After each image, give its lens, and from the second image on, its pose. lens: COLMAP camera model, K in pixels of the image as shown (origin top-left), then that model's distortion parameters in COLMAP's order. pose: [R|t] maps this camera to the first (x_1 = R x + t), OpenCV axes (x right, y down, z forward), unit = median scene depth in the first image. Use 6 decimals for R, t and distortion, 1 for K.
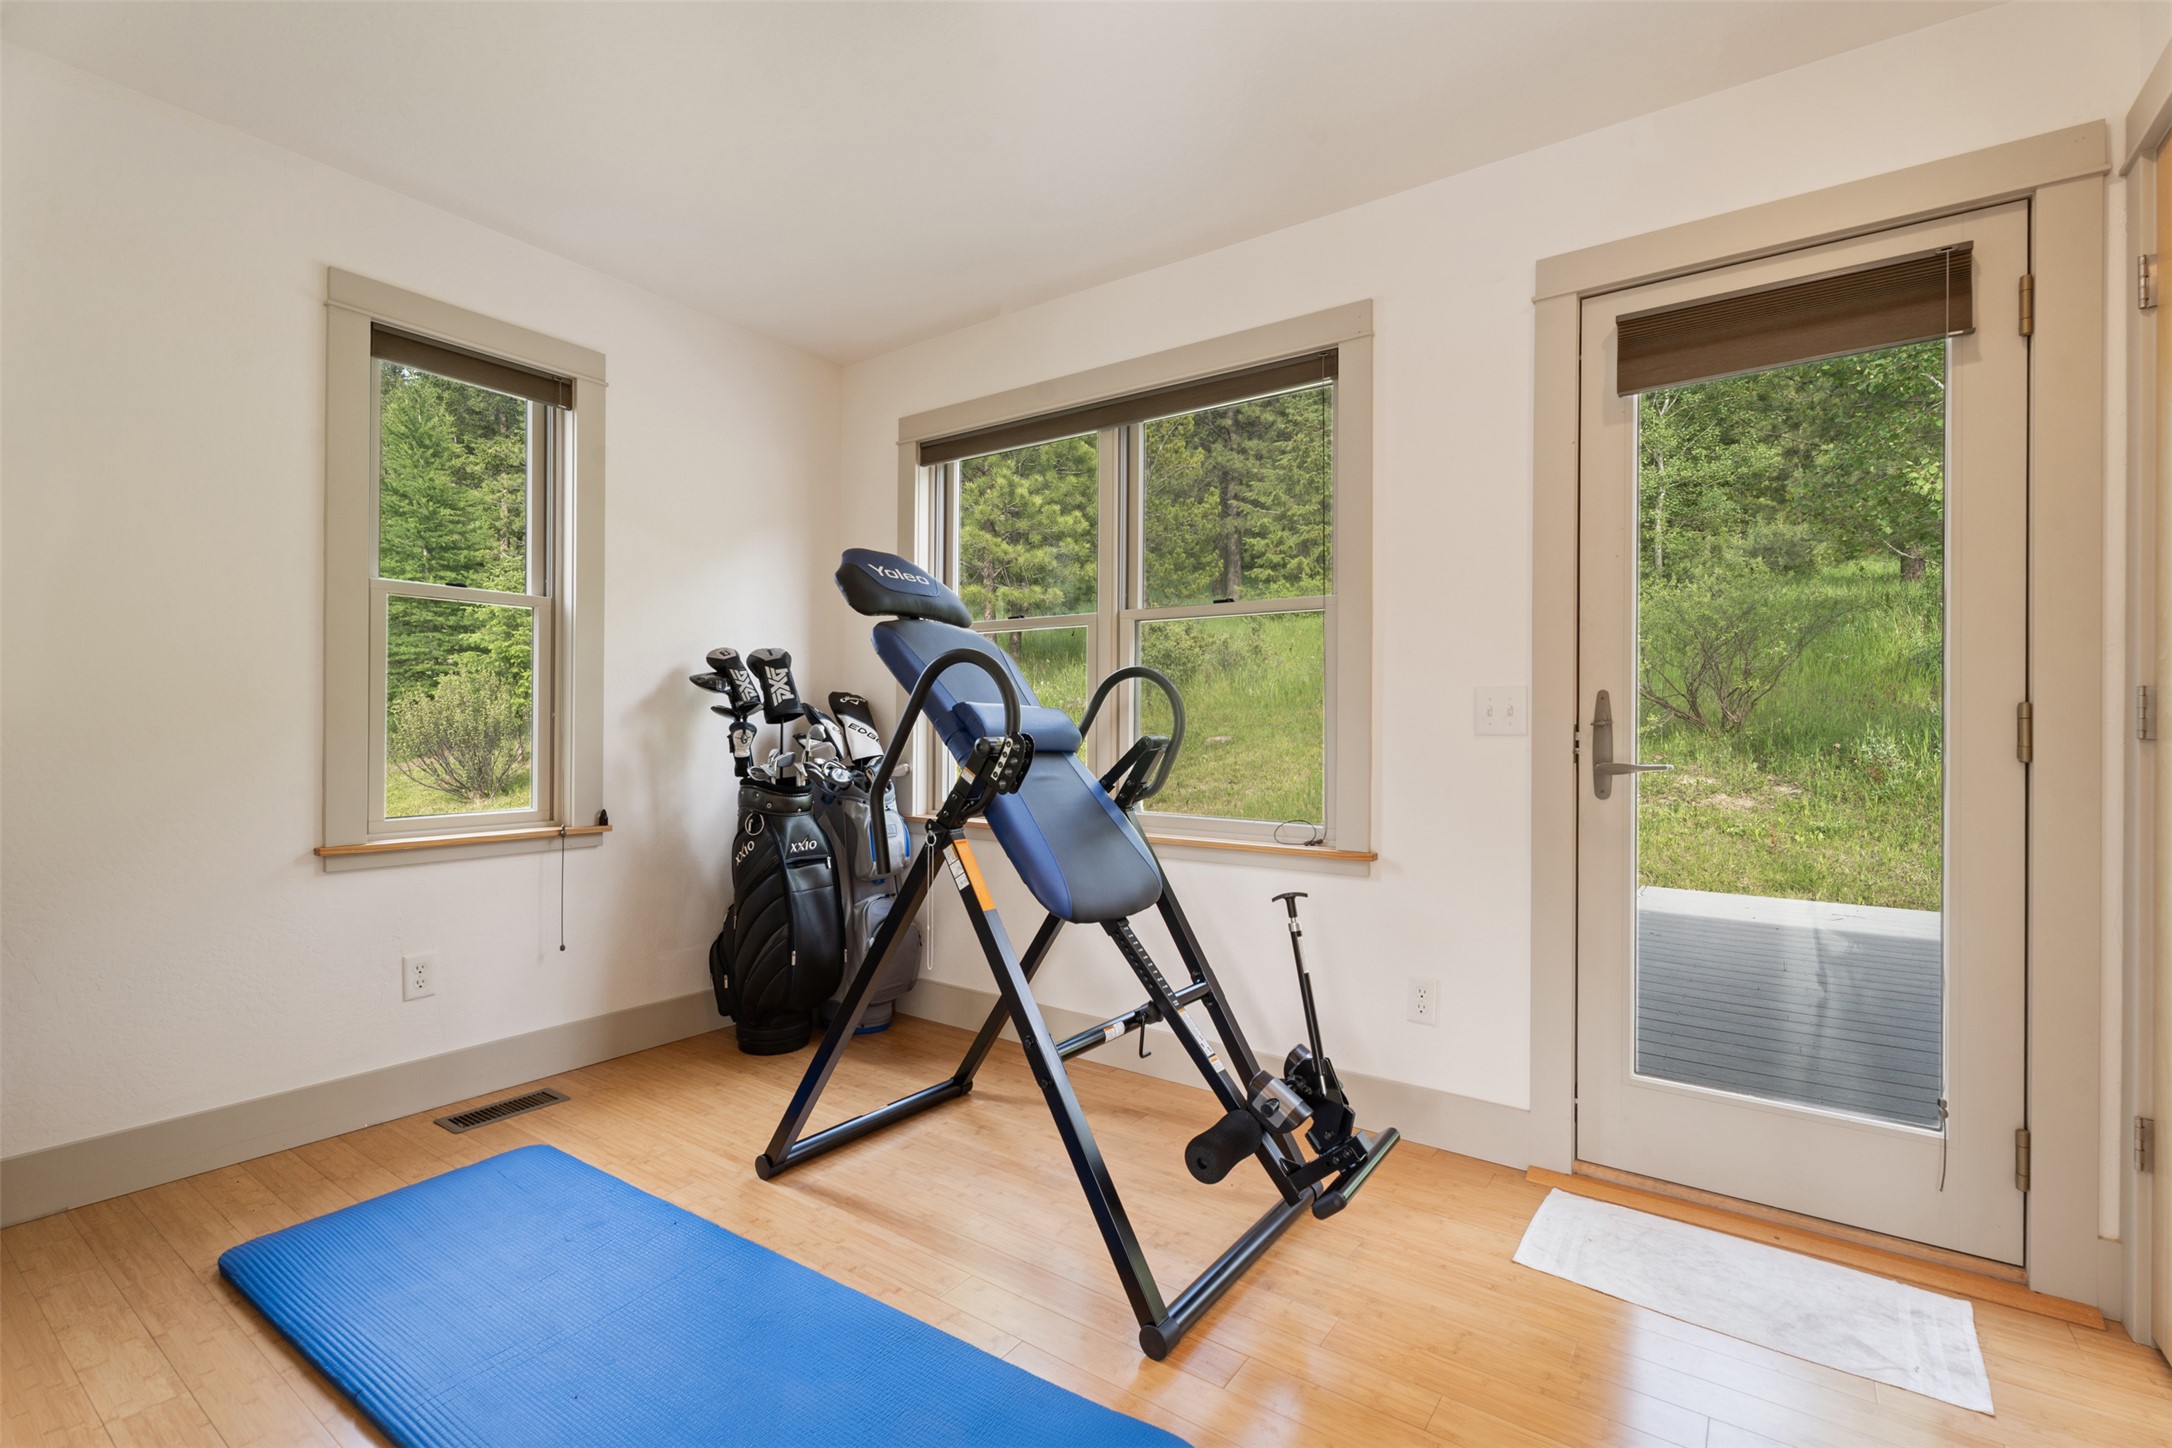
lens RADIAL K [[981.0, 0, 1088.9], [0, 981.0, 729.8], [0, 0, 1]] dist [-0.000014, -0.000276]
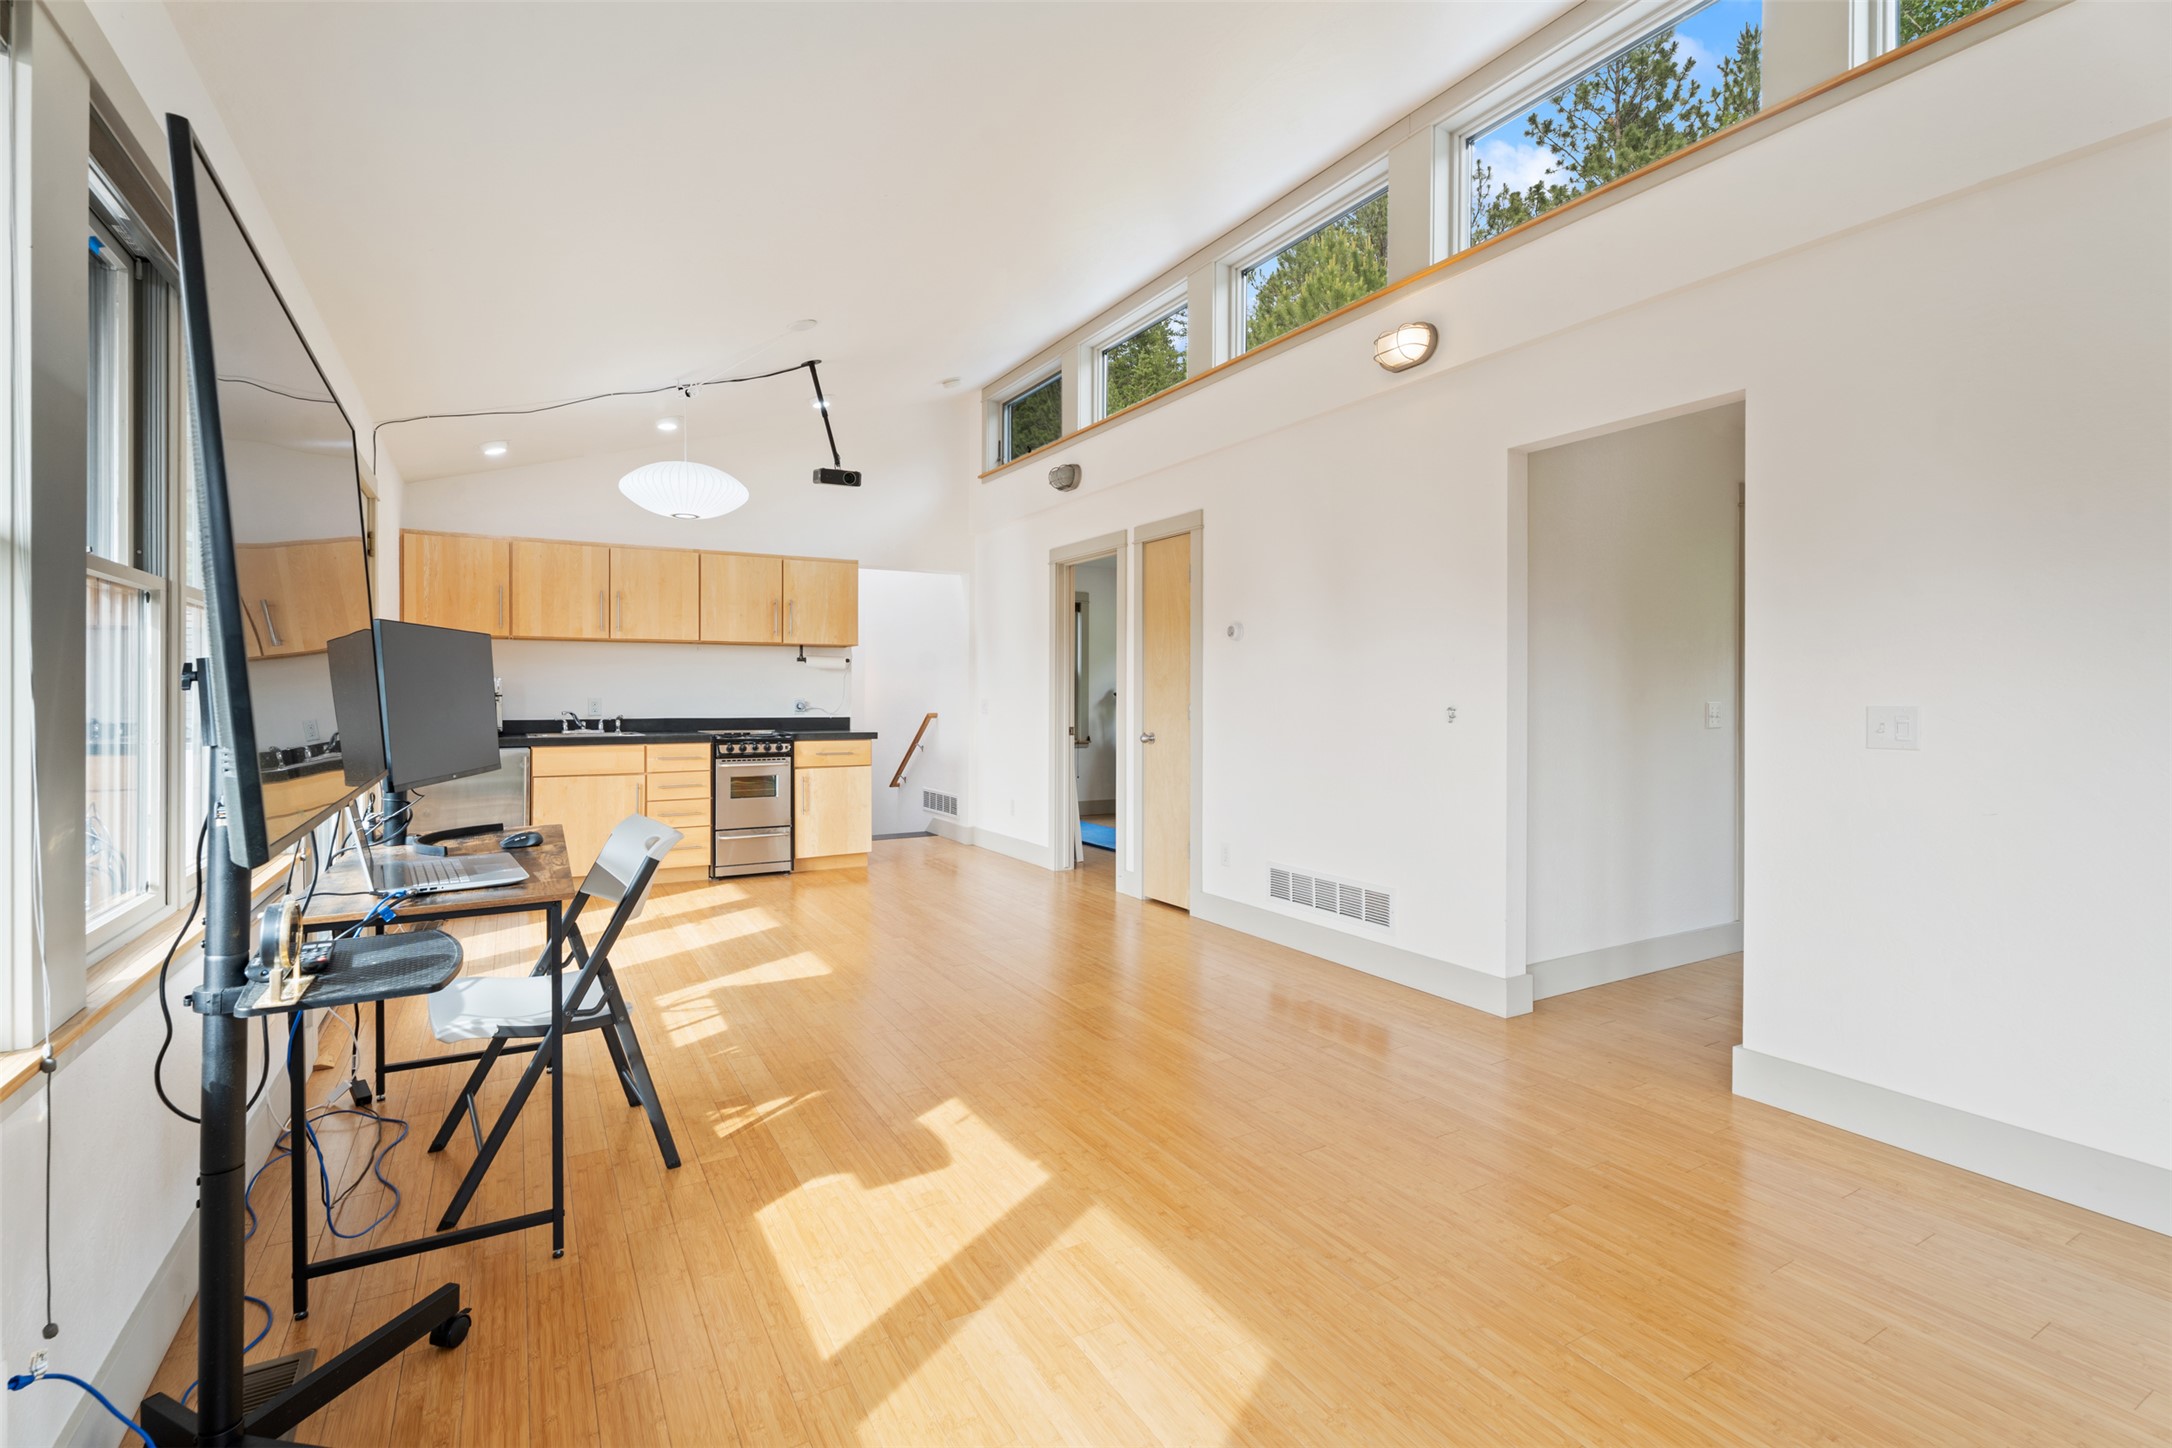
lens RADIAL K [[981.0, 0, 1085.5], [0, 981.0, 715.0], [0, 0, 1]] dist [-0.000014, -0.000276]
pose [[0.907284, -0.000898, -0.420518, 0.777371], [0.002243, 0.999994, 0.002705, 0.008416], [0.420513, -0.003398, 0.907280, -1.767334]]
